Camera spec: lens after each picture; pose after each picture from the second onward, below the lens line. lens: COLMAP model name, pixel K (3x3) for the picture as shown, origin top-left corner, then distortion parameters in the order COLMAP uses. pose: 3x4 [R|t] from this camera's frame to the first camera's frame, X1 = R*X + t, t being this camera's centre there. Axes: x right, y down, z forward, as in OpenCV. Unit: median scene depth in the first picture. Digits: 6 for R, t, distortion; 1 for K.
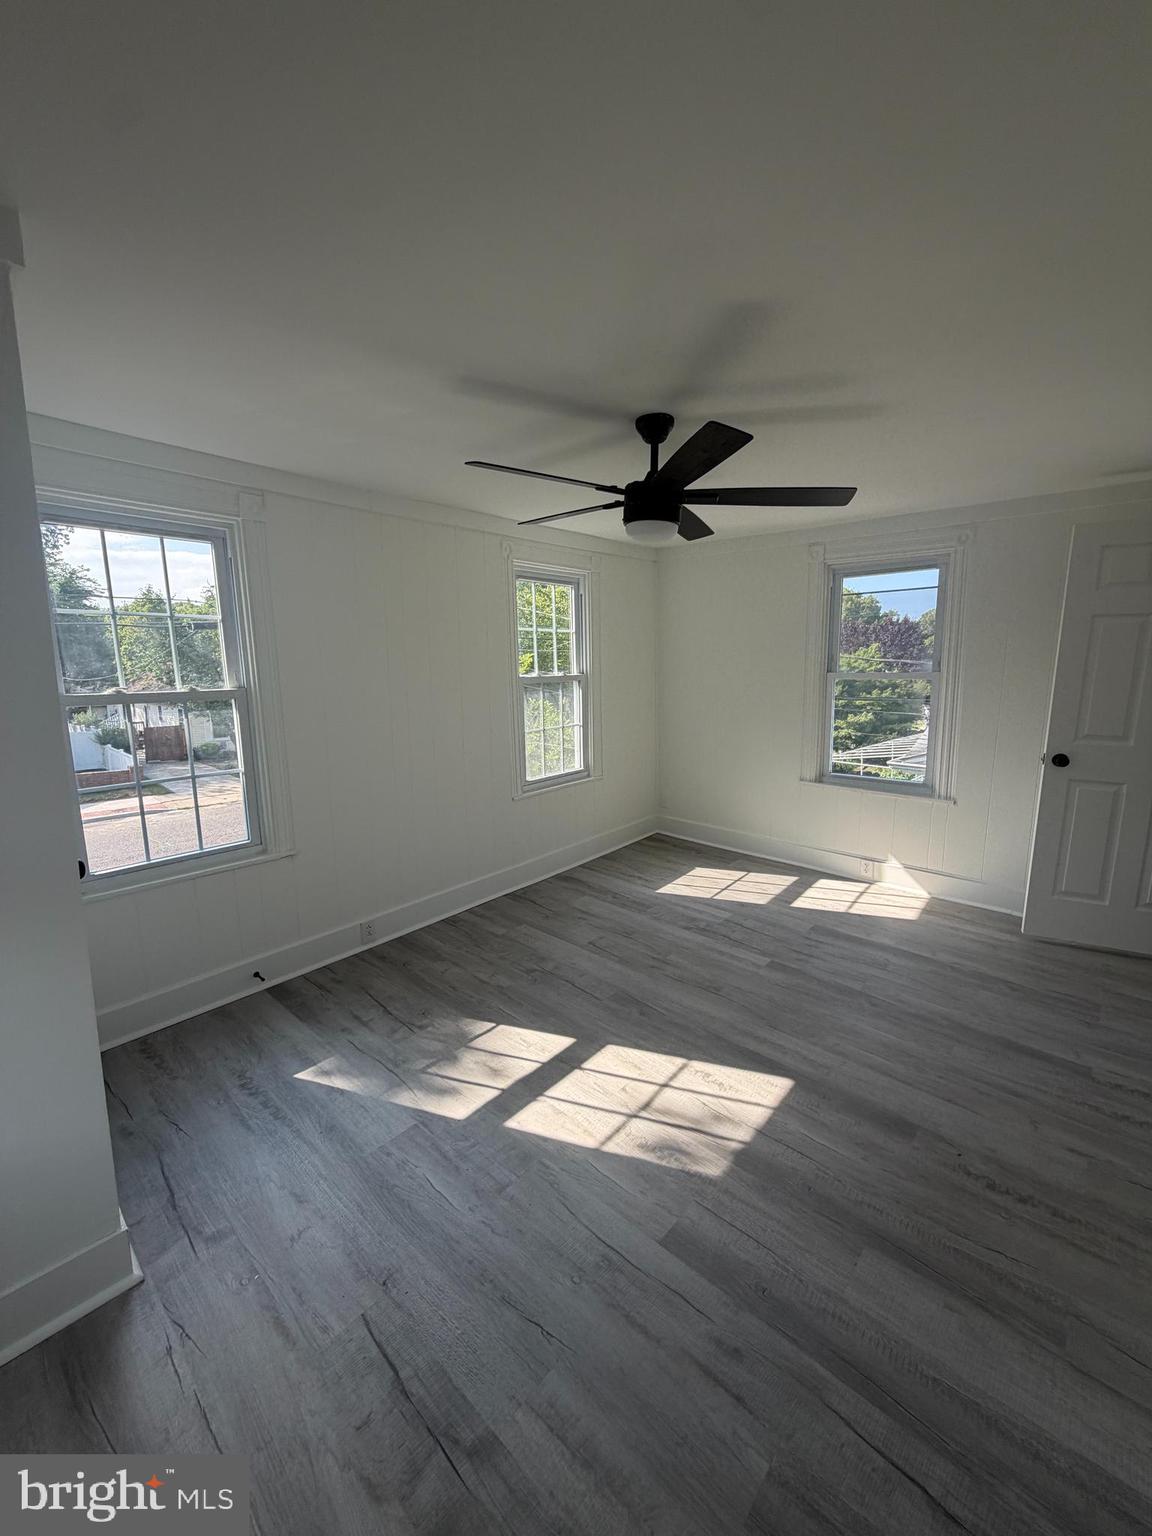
lens RADIAL K [[612.3, 0, 573.6], [0, 612.3, 765.9], [0, 0, 1]] dist [-0.000045, 0.000310]
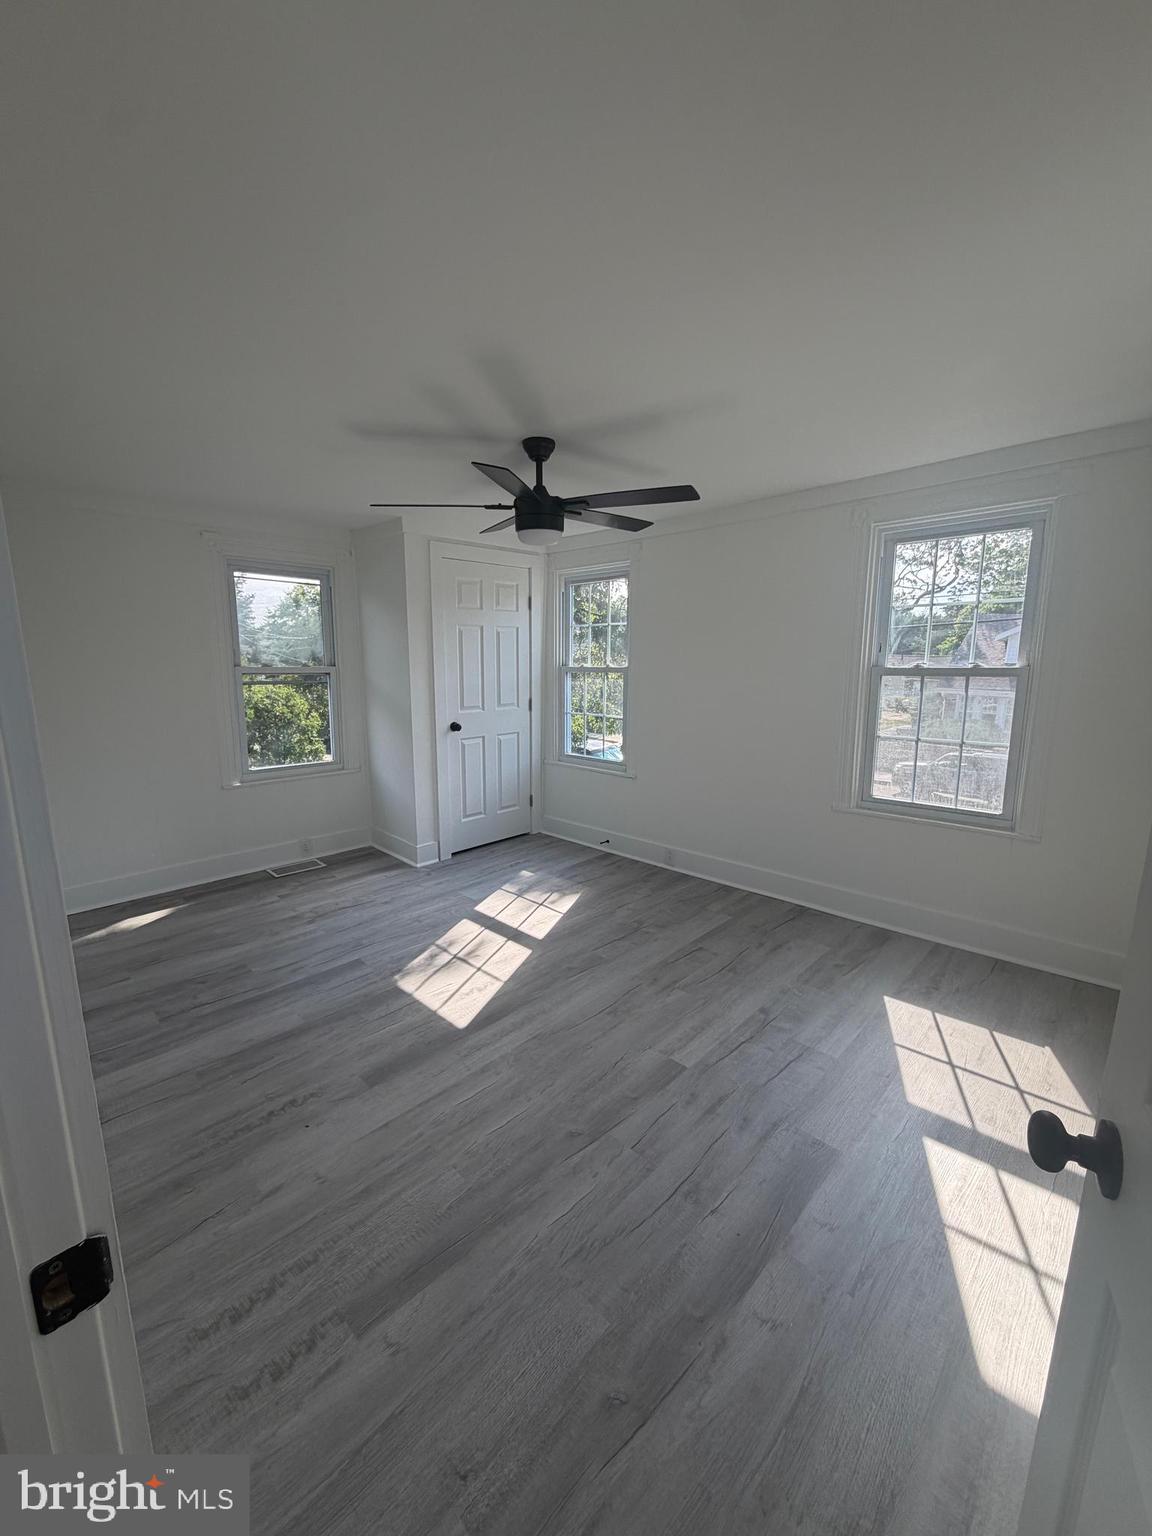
lens RADIAL K [[615.8, 0, 577.6], [0, 615.8, 765.4], [0, 0, 1]] dist [0.001053, 0.000724]
pose [[-0.042787, 0.181904, -0.982385, 1.234199], [-0.164967, 0.968502, 0.186518, -0.173083], [0.985371, 0.170042, -0.011431, 1.048874]]
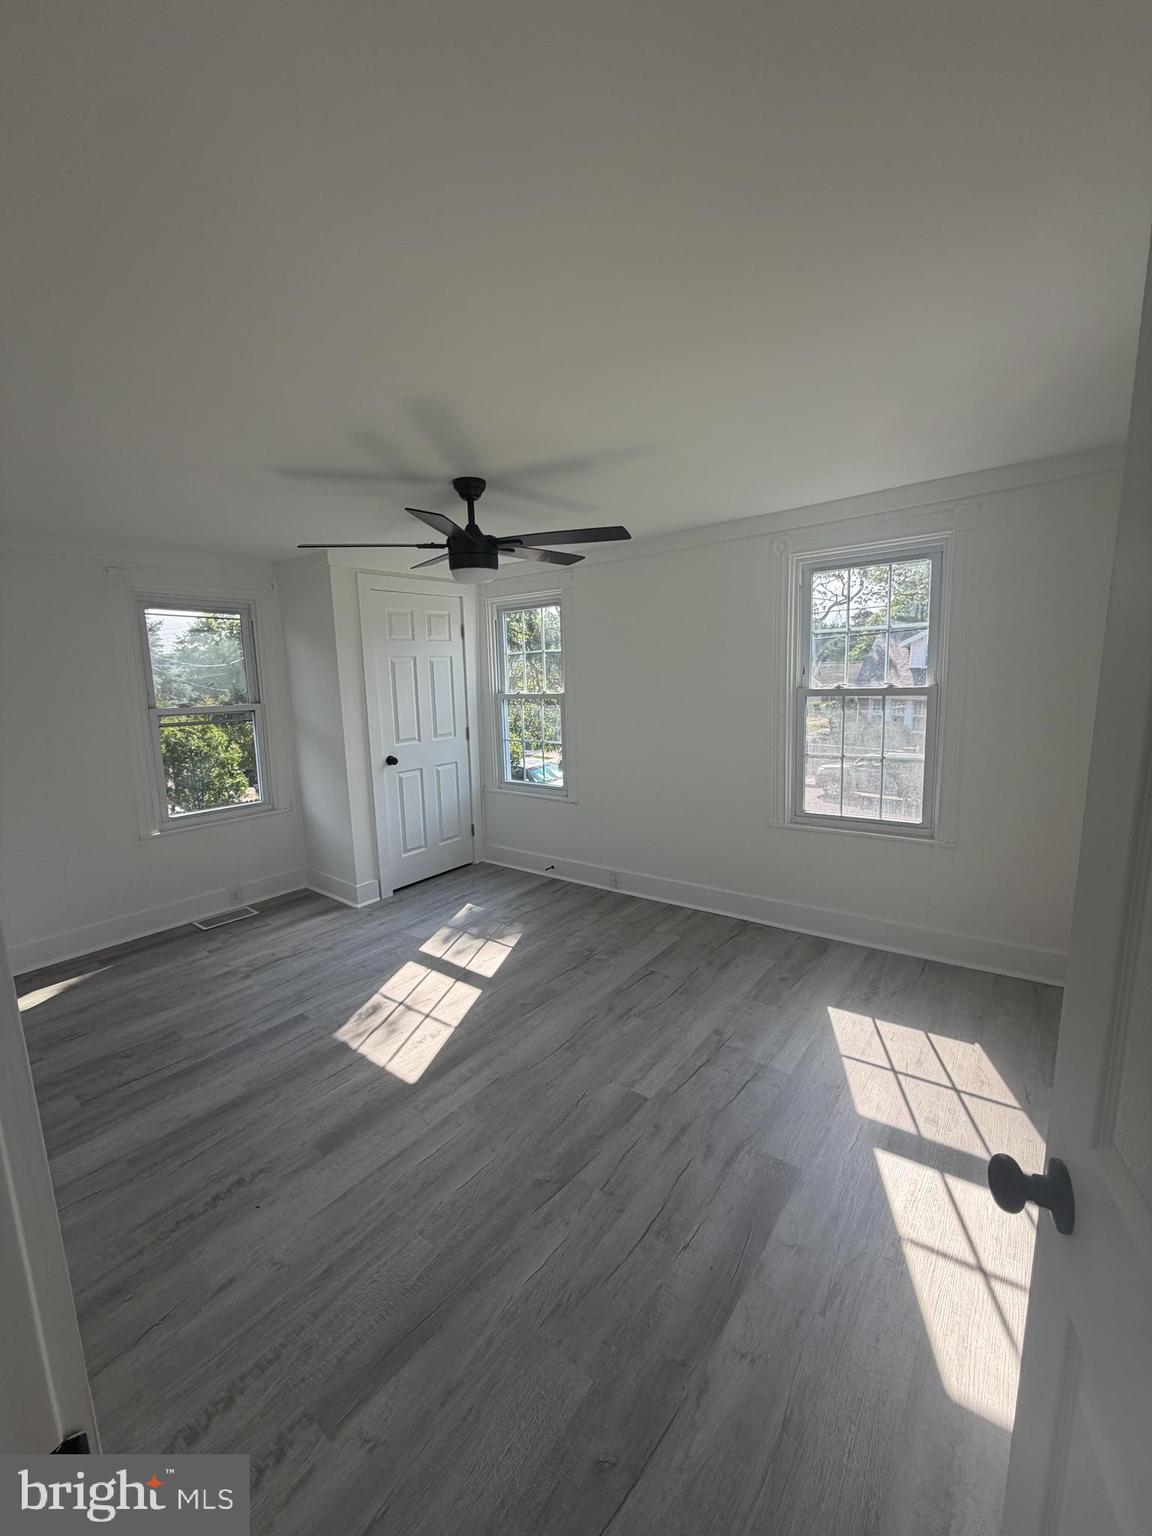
lens RADIAL K [[615.8, 0, 577.6], [0, 615.8, 765.4], [0, 0, 1]] dist [0.001053, 0.000724]
pose [[0.070039, 0.158676, -0.984843, 1.232610], [-0.134945, 0.979700, 0.148250, -0.206029], [0.988375, 0.122516, 0.090030, 1.025565]]
